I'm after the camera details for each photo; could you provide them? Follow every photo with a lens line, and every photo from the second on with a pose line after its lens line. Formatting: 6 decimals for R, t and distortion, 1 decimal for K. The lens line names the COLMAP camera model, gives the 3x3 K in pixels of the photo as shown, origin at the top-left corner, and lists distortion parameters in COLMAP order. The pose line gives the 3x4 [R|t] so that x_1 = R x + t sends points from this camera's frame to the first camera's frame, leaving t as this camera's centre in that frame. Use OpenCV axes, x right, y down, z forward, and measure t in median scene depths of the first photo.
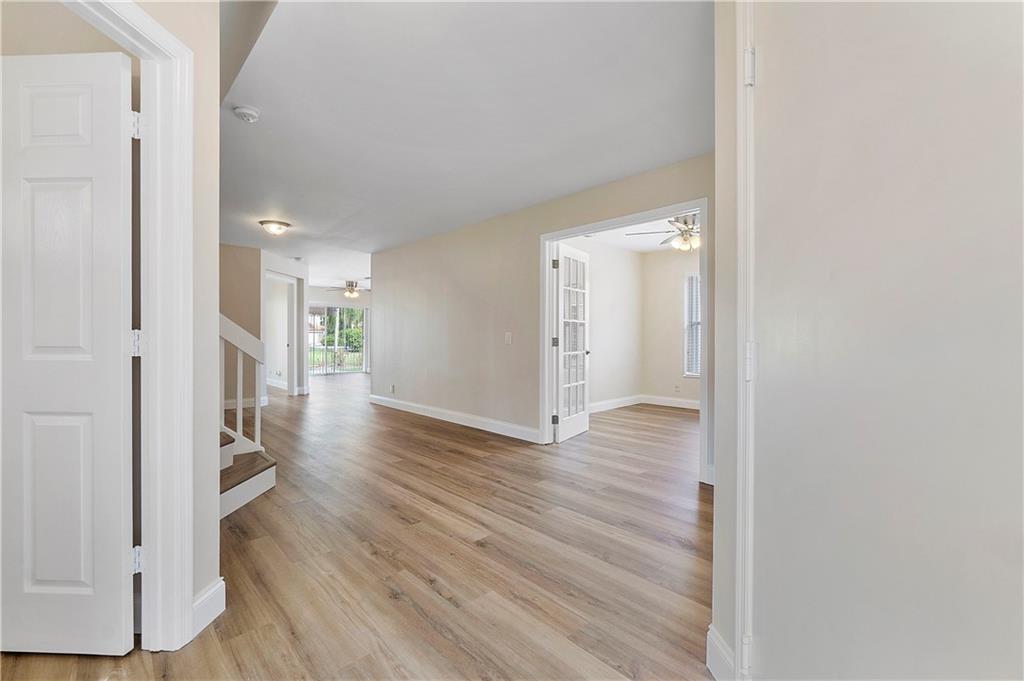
lens RADIAL K [[442.0, 0, 509.8], [0, 442.0, 337.5], [0, 0, 1]] dist [-0.006527, 0.001136]
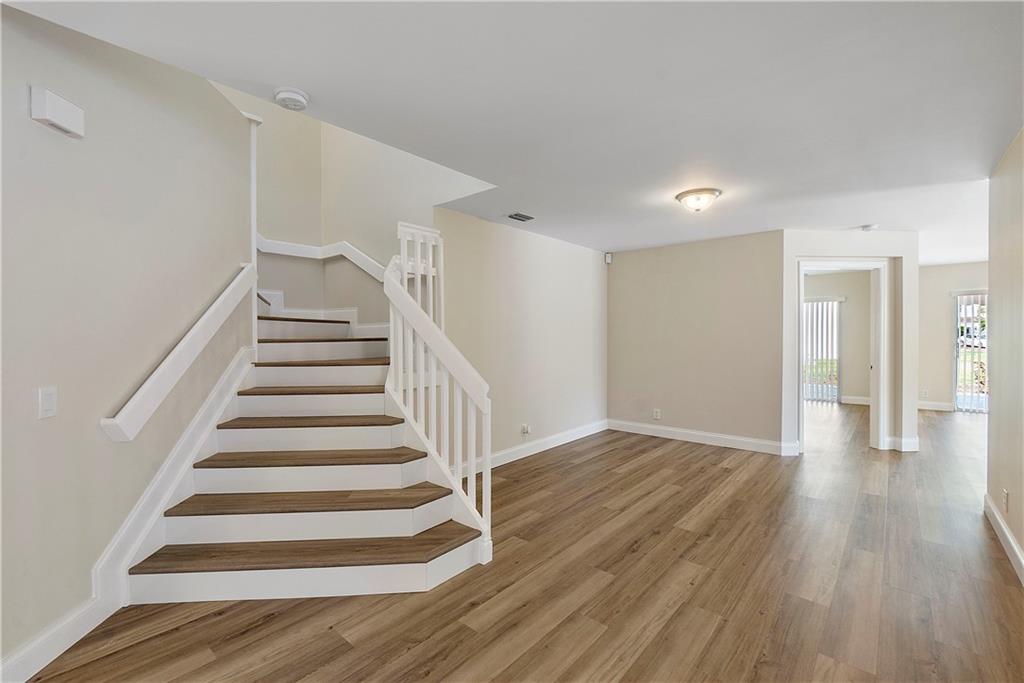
lens RADIAL K [[442.0, 0, 509.8], [0, 442.0, 338.5], [0, 0, 1]] dist [-0.006527, 0.001136]
pose [[0.099176, 0.007017, -0.995045, 0.201265], [0.002390, 0.999971, 0.007289, -0.081479], [0.995067, -0.003101, 0.099156, 1.187408]]
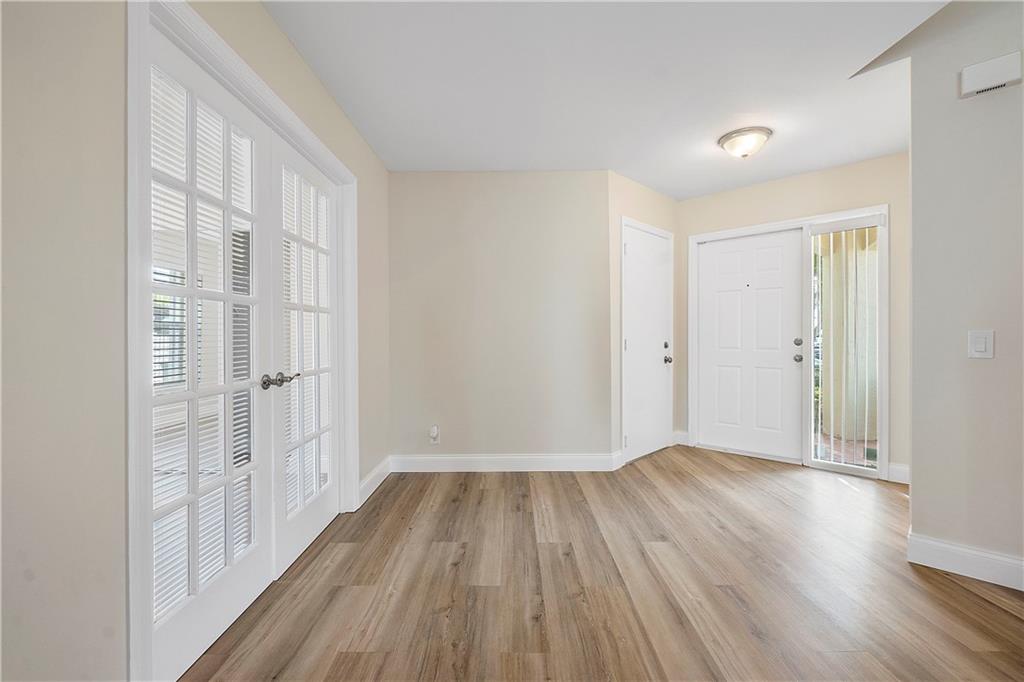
lens RADIAL K [[442.0, 0, 509.8], [0, 442.0, 338.0], [0, 0, 1]] dist [-0.006527, 0.001136]
pose [[-0.730595, 0.000934, 0.682810, -0.409298], [0.006627, 0.999962, 0.005722, -0.008301], [-0.682779, 0.008705, -0.730573, 1.601037]]
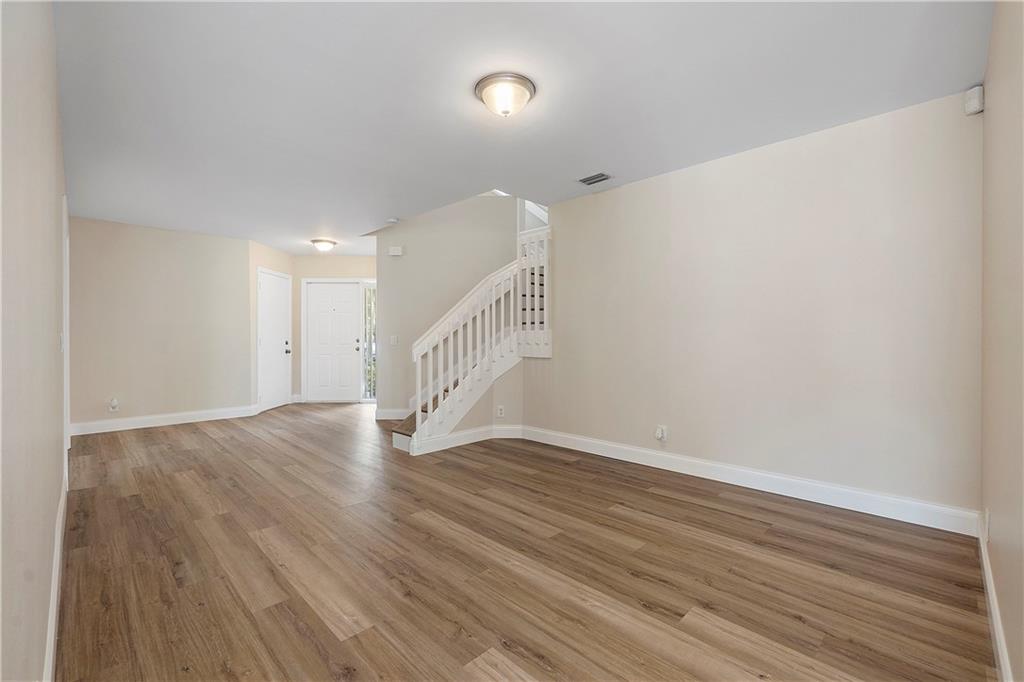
lens RADIAL K [[442.0, 0, 509.8], [0, 442.0, 338.0], [0, 0, 1]] dist [-0.006527, 0.001136]
pose [[-0.999645, 0.000910, -0.026644, -0.959805], [0.000782, 0.999988, 0.004817, -0.009940], [0.026648, 0.004794, -0.999633, 2.657355]]
